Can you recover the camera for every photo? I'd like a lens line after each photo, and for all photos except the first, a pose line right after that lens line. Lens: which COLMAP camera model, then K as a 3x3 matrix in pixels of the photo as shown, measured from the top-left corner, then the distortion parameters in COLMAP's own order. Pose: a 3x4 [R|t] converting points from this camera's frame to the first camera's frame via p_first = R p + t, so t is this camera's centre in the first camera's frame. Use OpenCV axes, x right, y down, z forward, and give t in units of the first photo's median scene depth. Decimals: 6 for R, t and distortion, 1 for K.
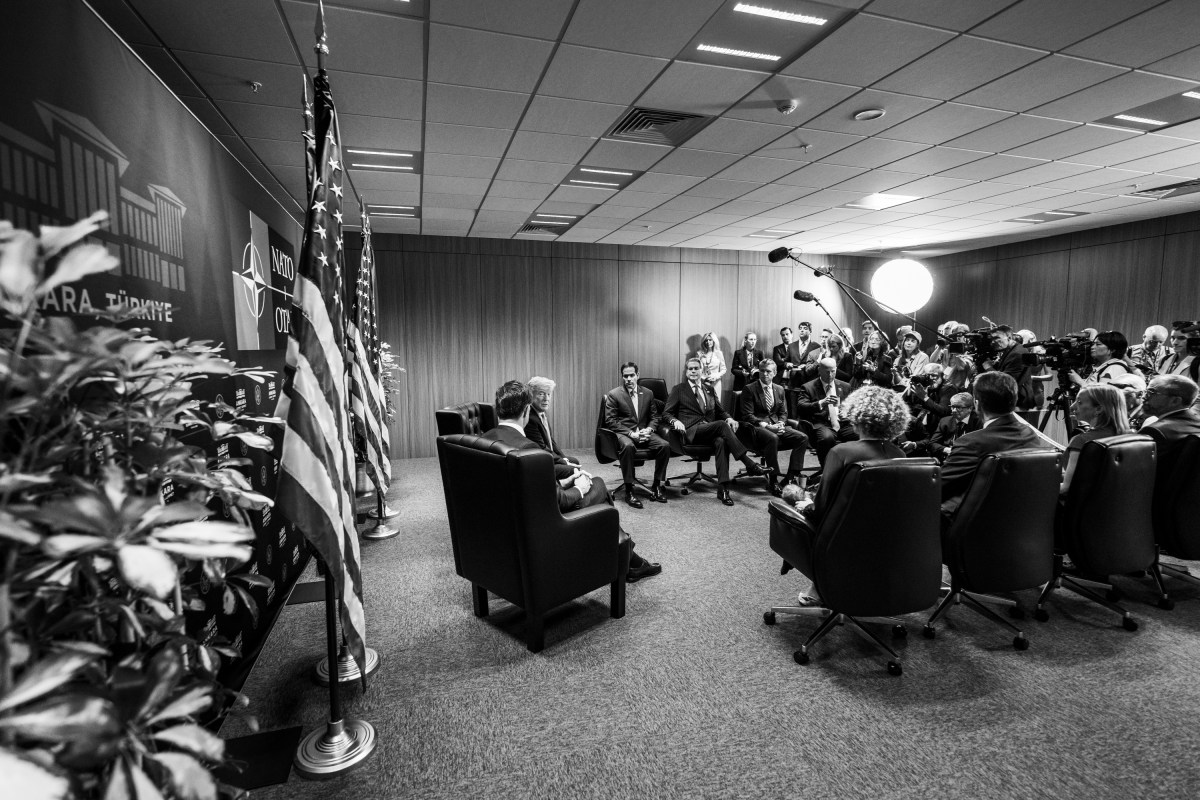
lens RADIAL K [[562.1, 0, 596.1], [0, 562.1, 397.7], [0, 0, 1]] dist [0.002725, 0.001004]
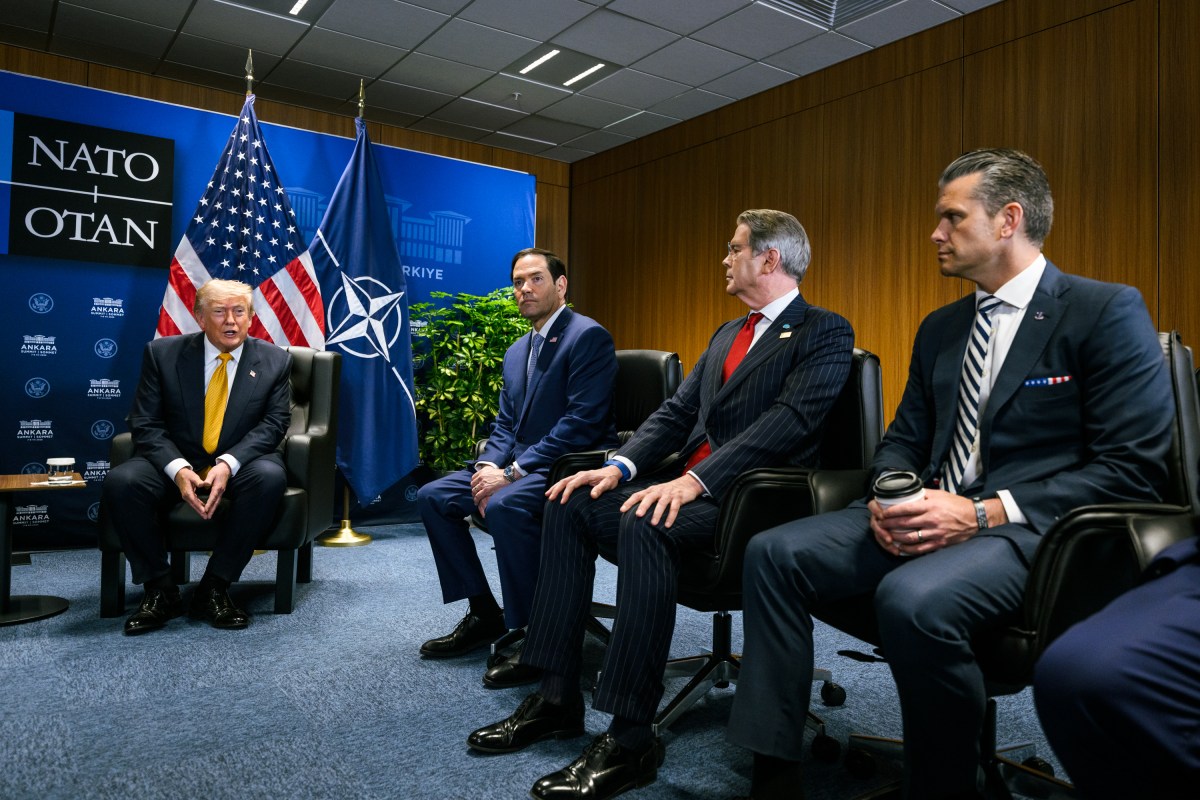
lens RADIAL K [[863.0, 0, 638.7], [0, 863.0, 368.2], [0, 0, 1]] dist [0.007834, -0.001852]
pose [[0.332334, -0.019381, -0.942963, 0.518798], [-0.107631, 0.992478, -0.058332, 0.031060], [0.937001, 0.120878, 0.327748, 0.793250]]
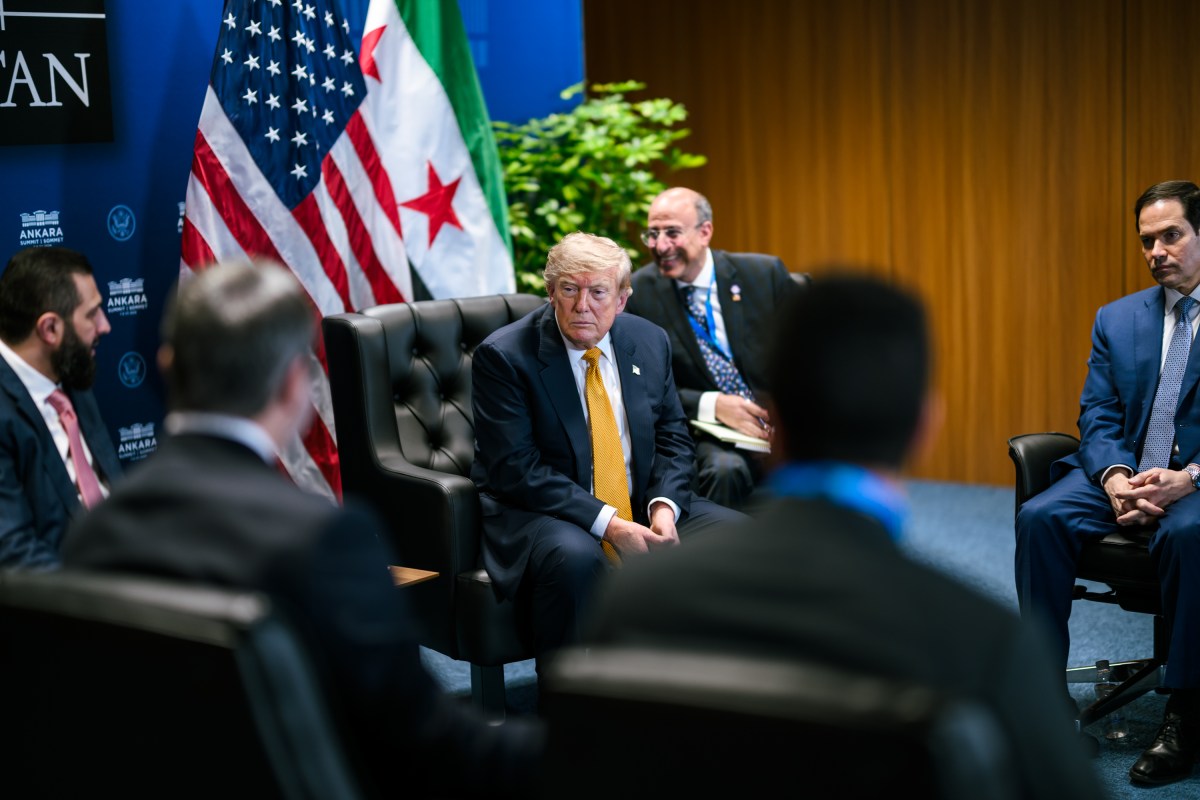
lens RADIAL K [[2040.7, 0, 603.5], [0, 2040.7, 399.8], [0, 0, 1]] dist [-0.016564, 0.000000]
pose [[0.589351, 0.091441, -0.802685, 0.567164], [-0.040648, 0.995672, 0.083581, -0.025083], [0.806854, -0.016631, 0.590517, 0.265610]]
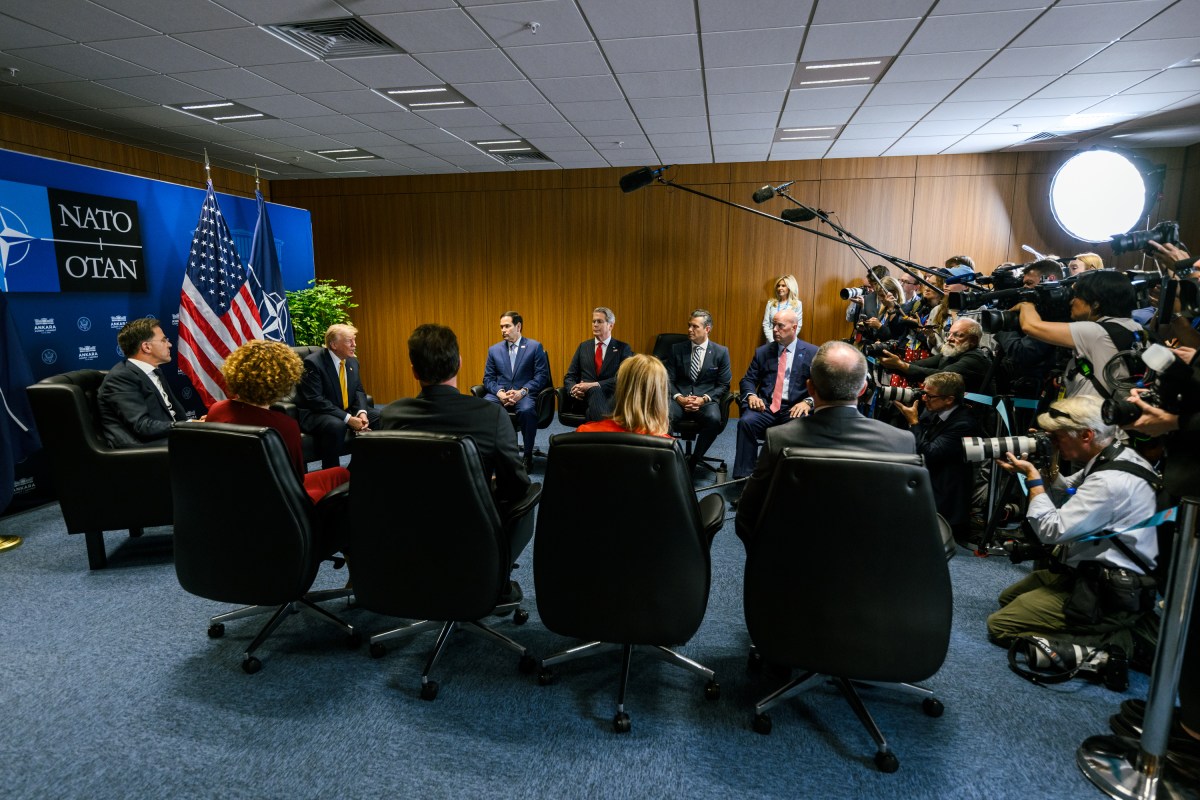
lens RADIAL K [[655.8, 0, 596.8], [0, 655.8, 404.3], [0, 0, 1]] dist [-0.004328, 0.001391]
pose [[0.877120, 0.087265, -0.472277, 0.601029], [-0.051265, 0.994748, 0.088595, -0.015749], [0.477528, -0.053497, 0.876987, 0.162465]]
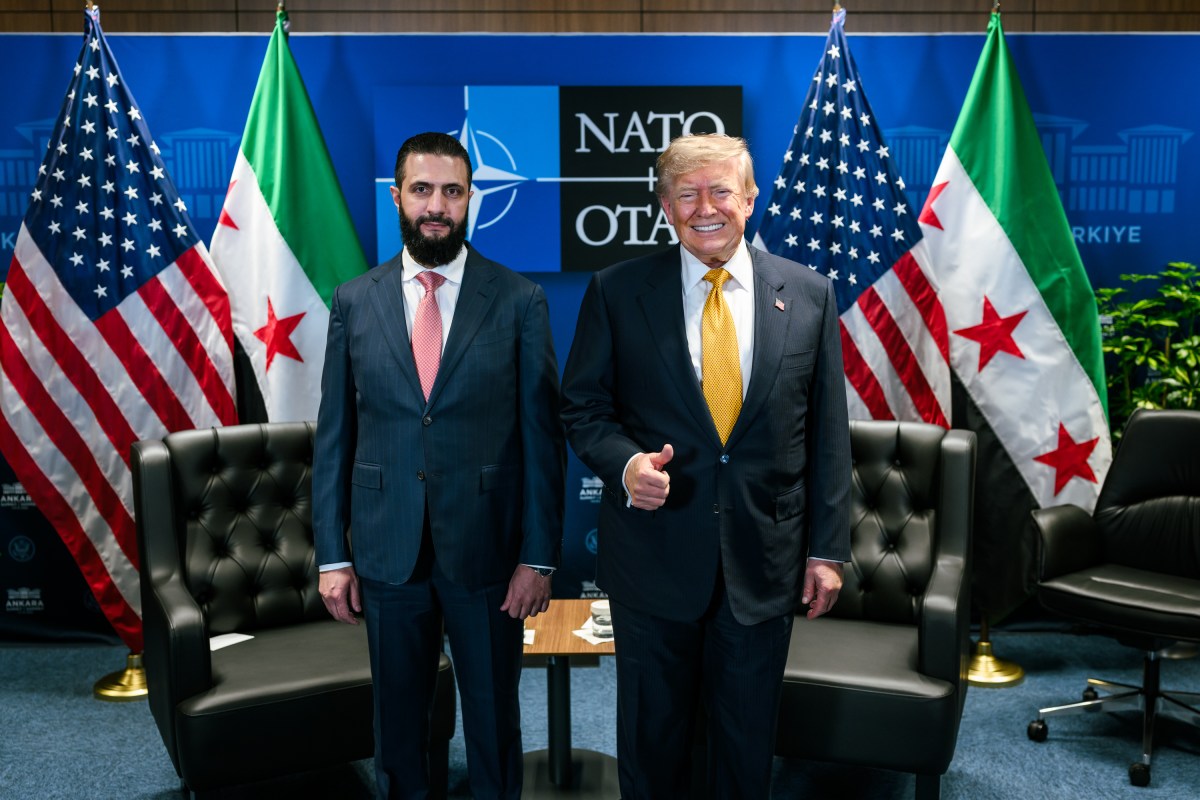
lens RADIAL K [[1205.2, 0, 618.0], [0, 1205.2, 379.3], [0, 0, 1]] dist [0.002712, 0.000000]
pose [[-0.270414, 0.105896, -0.956903, 0.425195], [-0.080718, 0.987939, 0.132141, -0.082659], [0.959354, 0.112972, -0.258605, 0.775847]]
